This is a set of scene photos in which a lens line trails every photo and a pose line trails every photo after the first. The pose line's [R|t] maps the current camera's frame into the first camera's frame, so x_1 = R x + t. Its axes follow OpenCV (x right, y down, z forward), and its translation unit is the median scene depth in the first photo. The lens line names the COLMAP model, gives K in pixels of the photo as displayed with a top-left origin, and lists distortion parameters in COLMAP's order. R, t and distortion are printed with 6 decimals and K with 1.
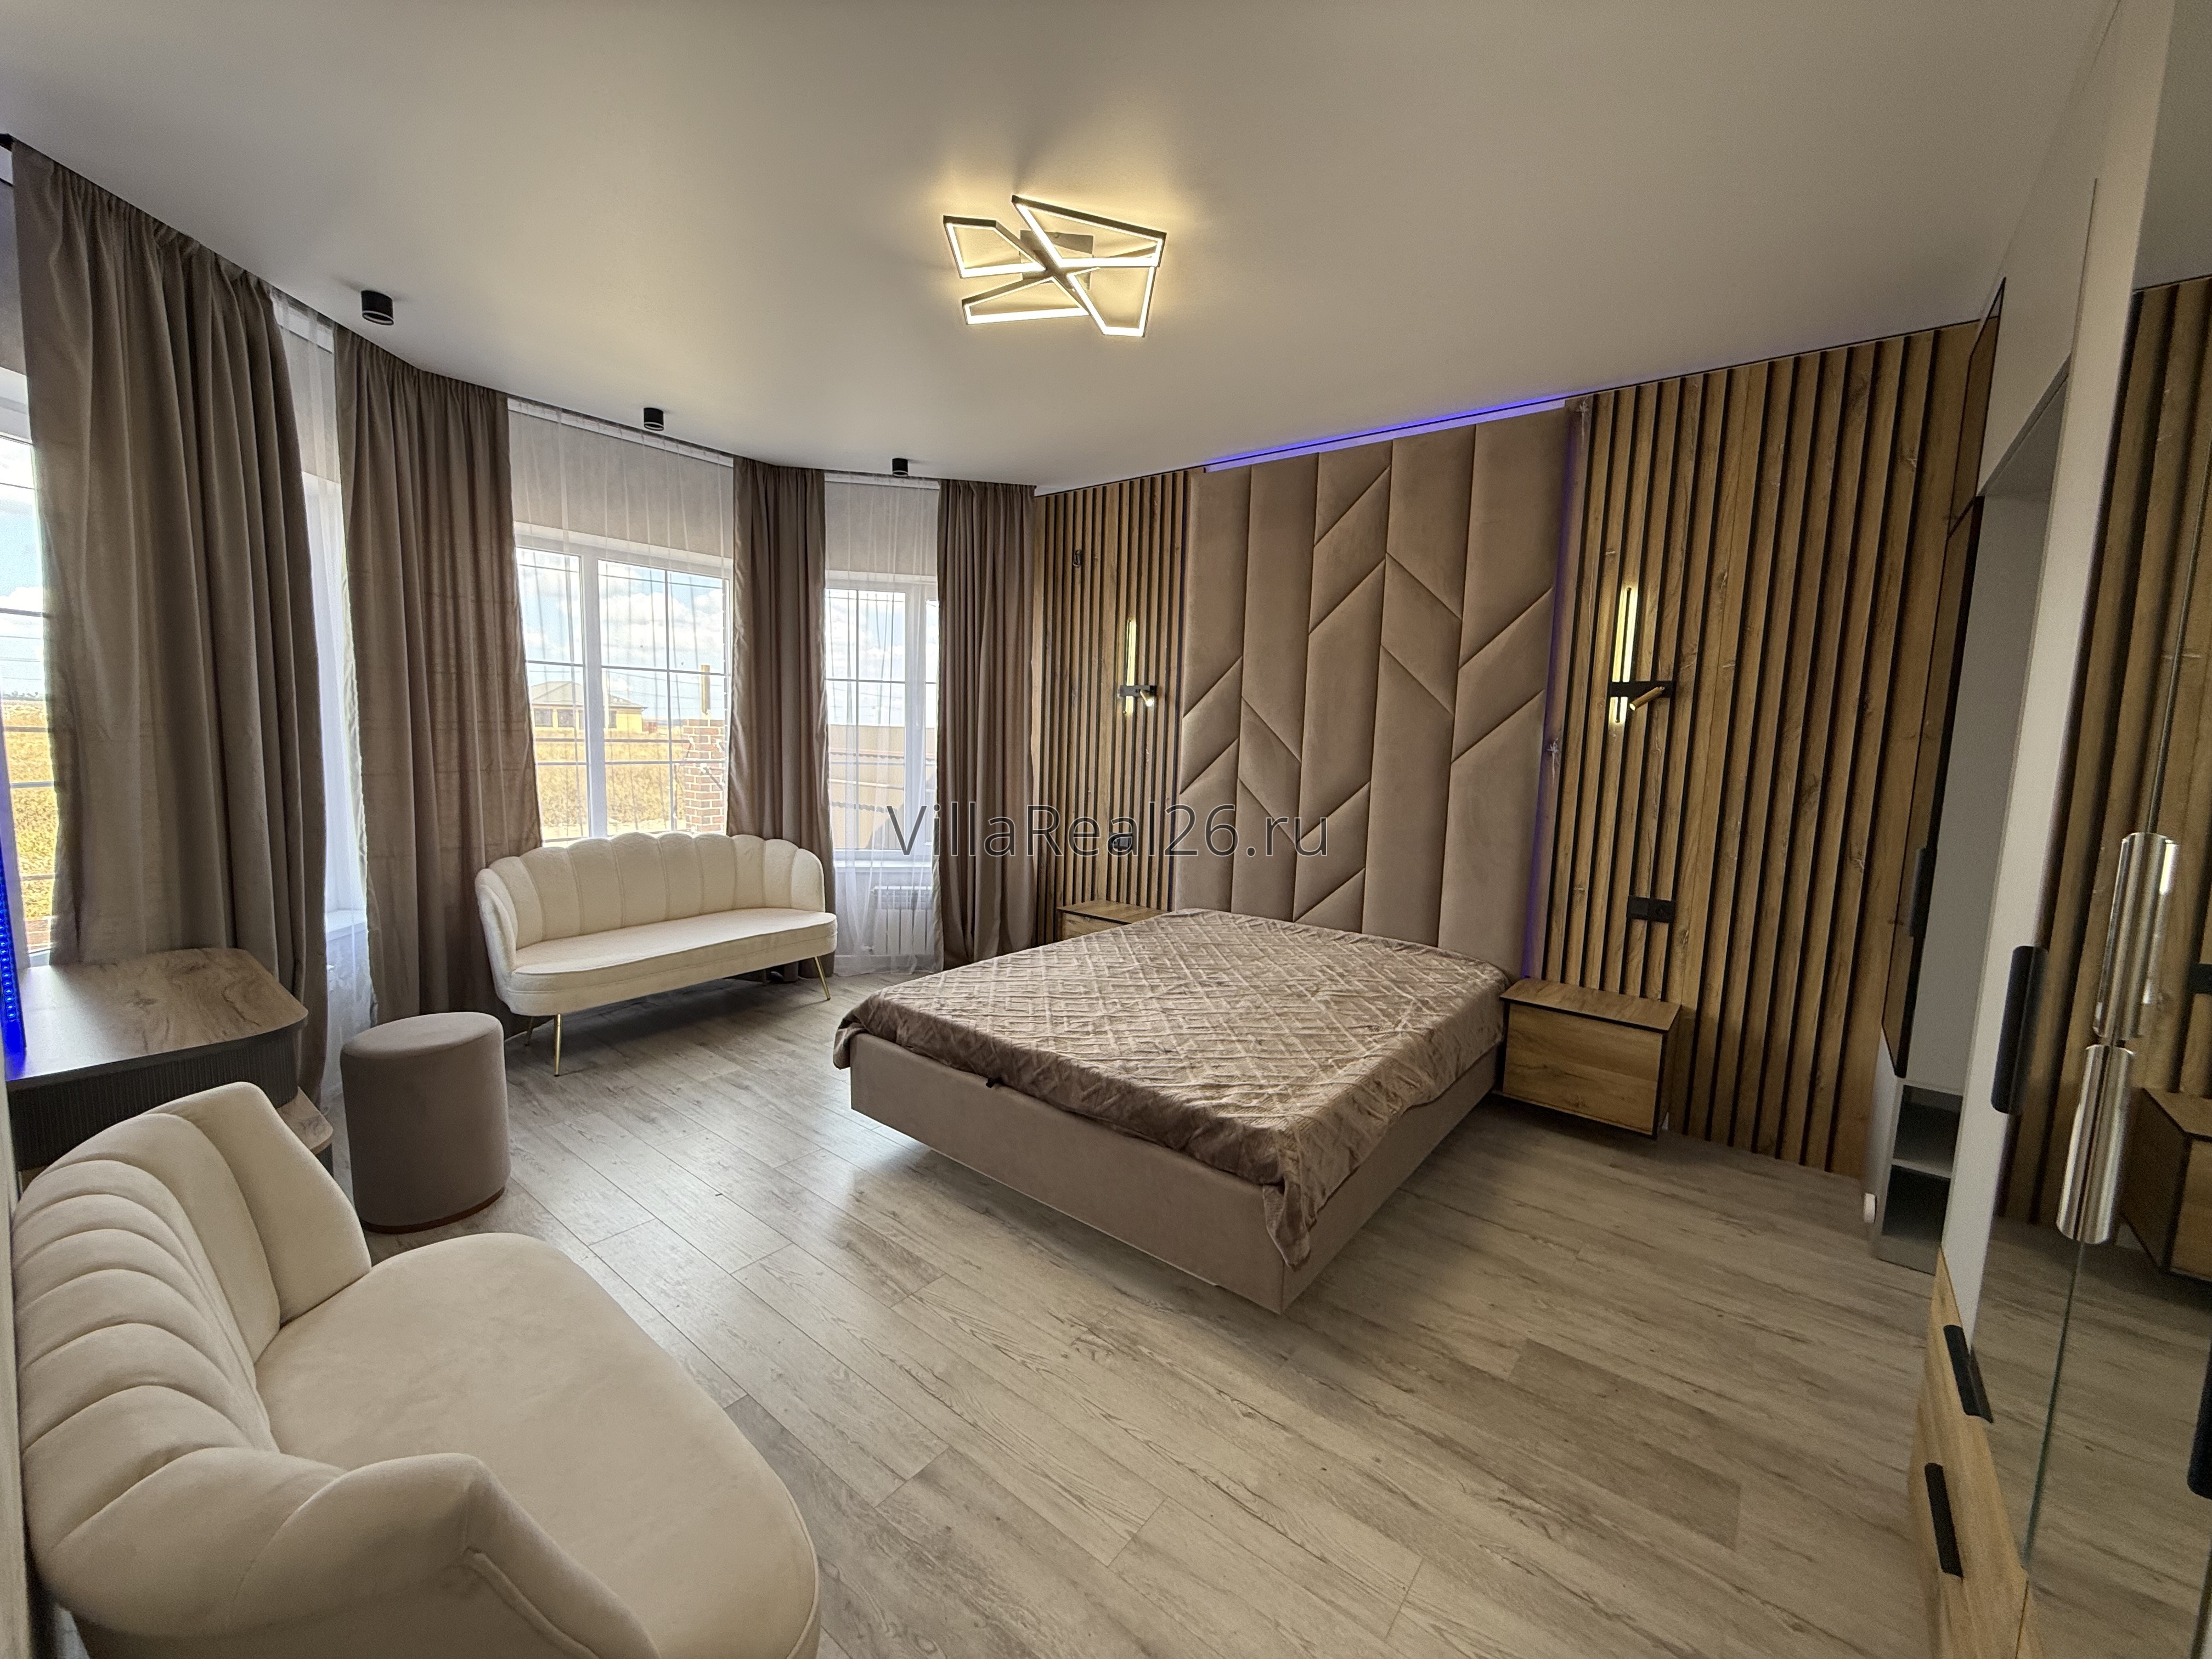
lens RADIAL K [[884.6, 0, 1099.4], [0, 884.6, 829.7], [0, 0, 1]] dist [0.000134, -0.000189]
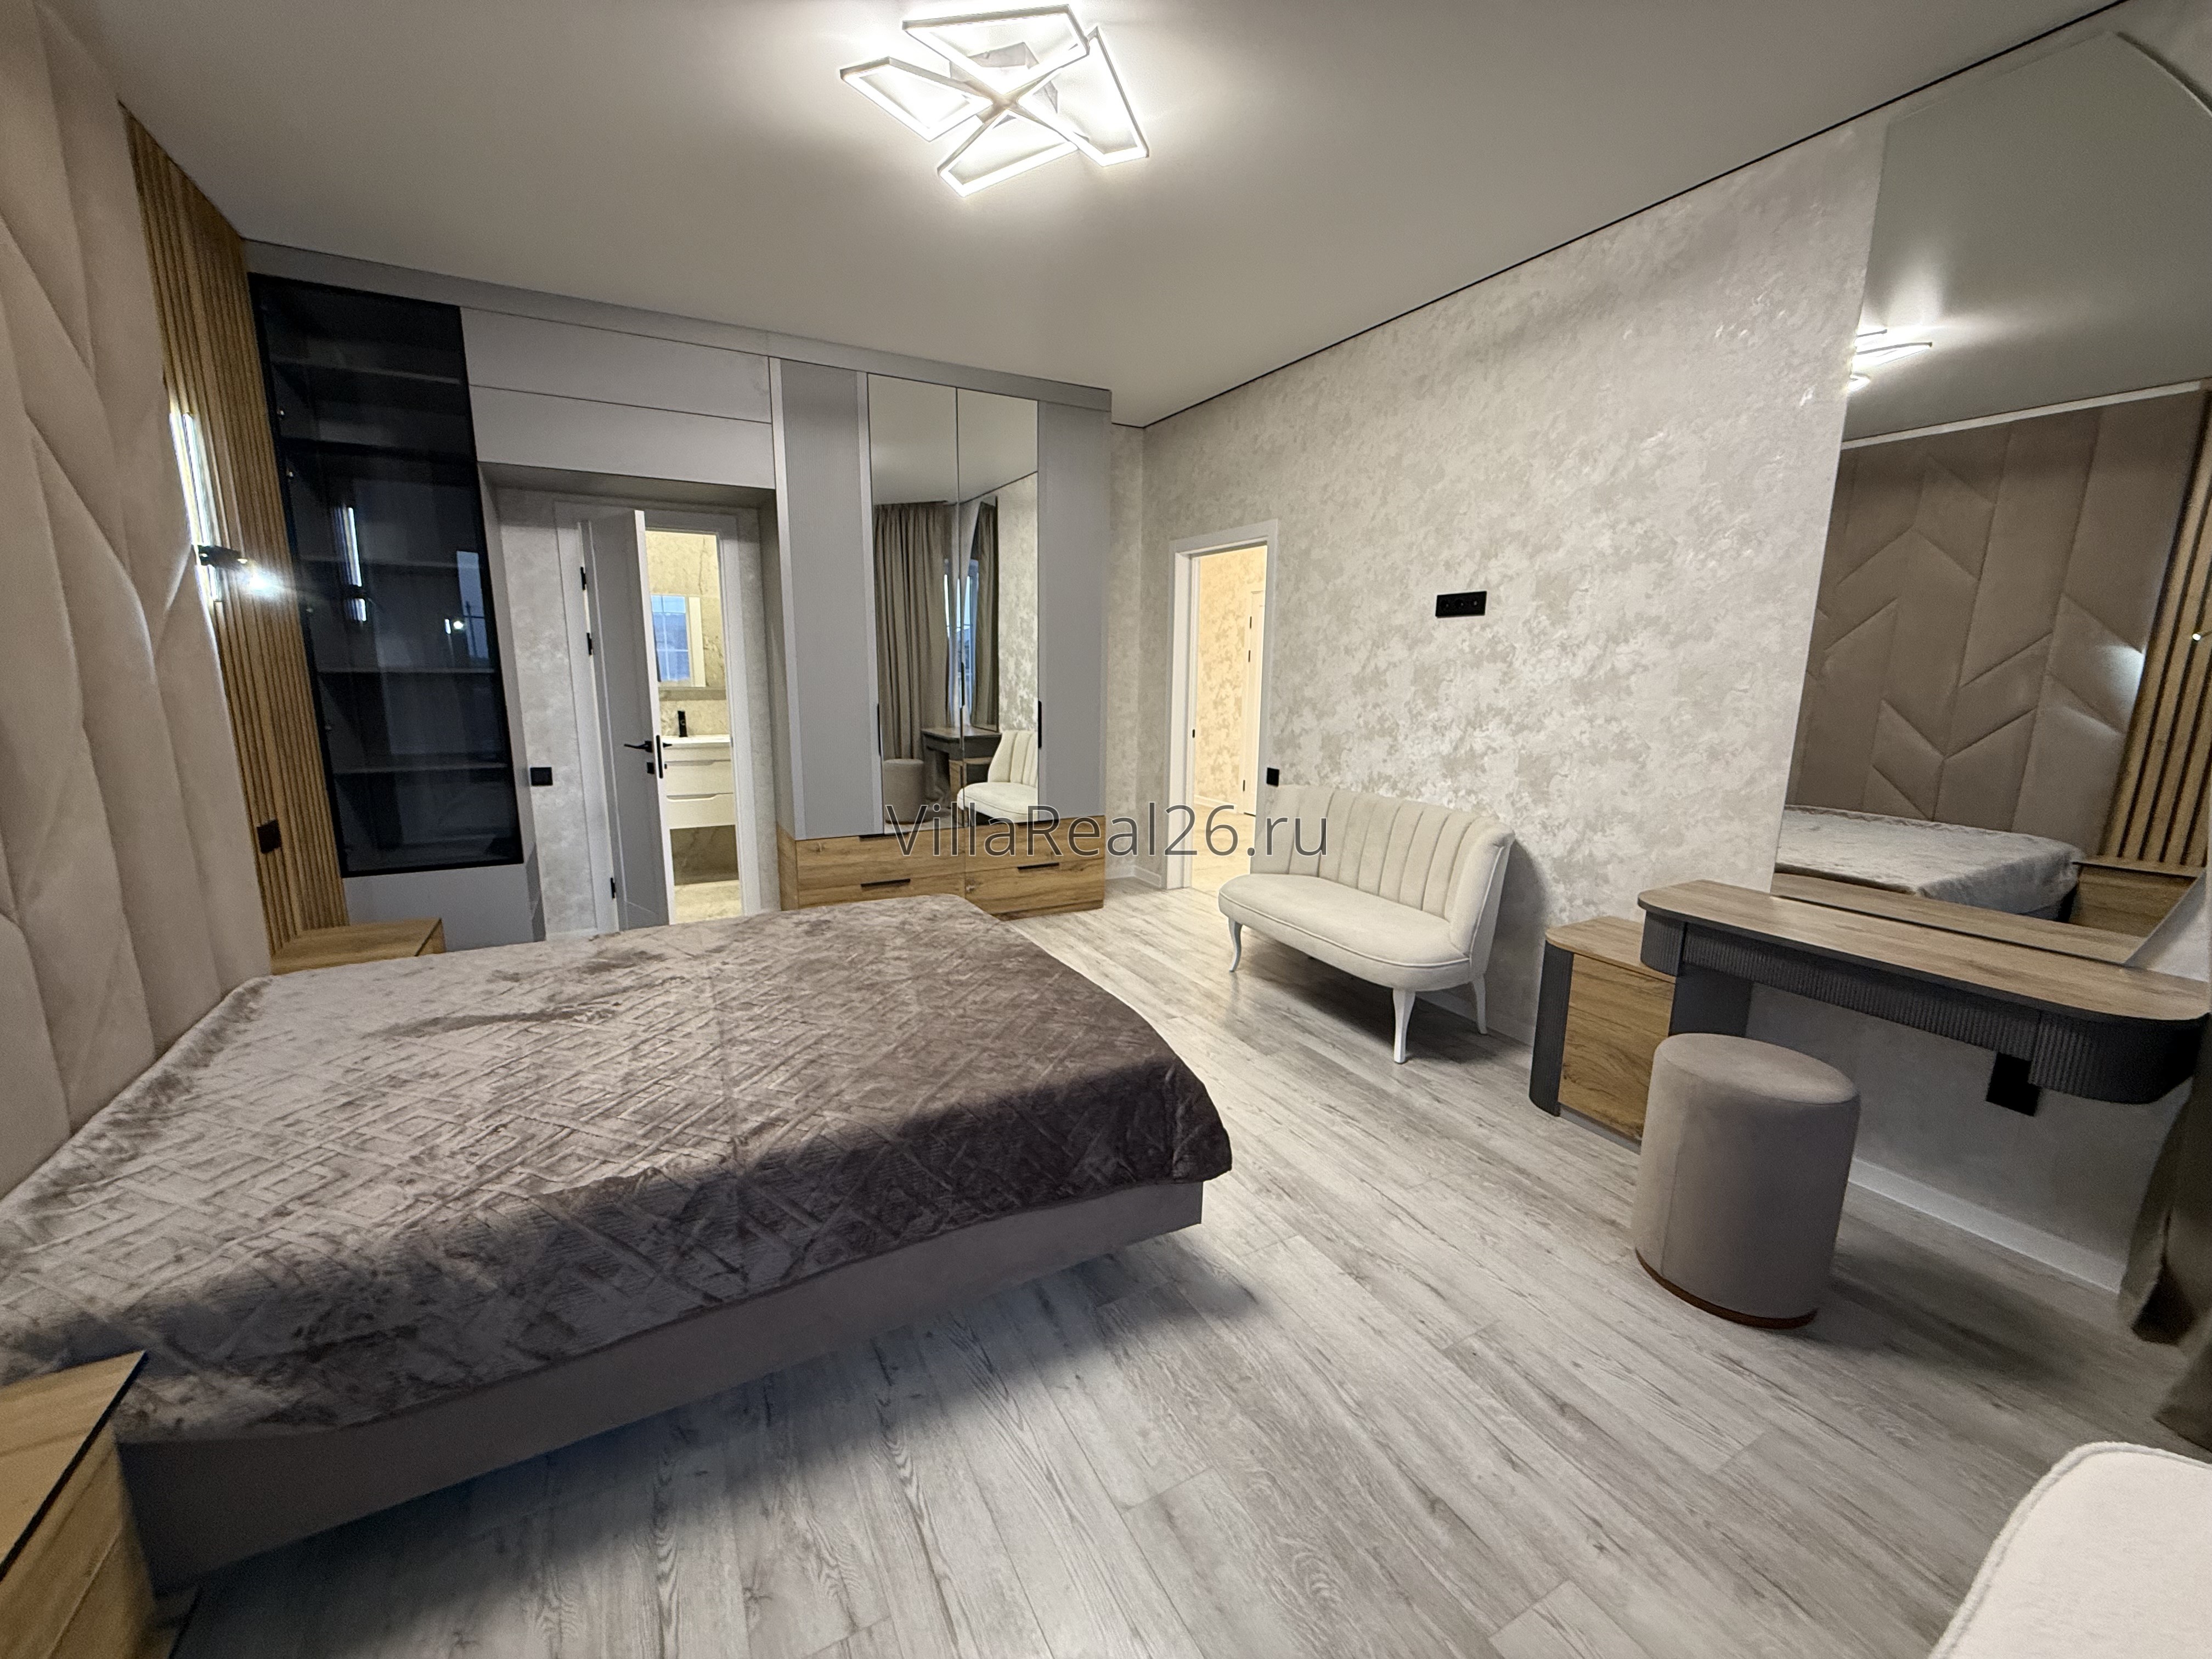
lens RADIAL K [[884.6, 0, 1099.4], [0, 884.6, 829.7], [0, 0, 1]] dist [0.000134, -0.000189]
pose [[-0.918248, -0.111618, 0.379951, -0.399425], [0.010417, 0.952315, 0.304937, -0.159791], [-0.395869, 0.283966, -0.873299, 1.421109]]
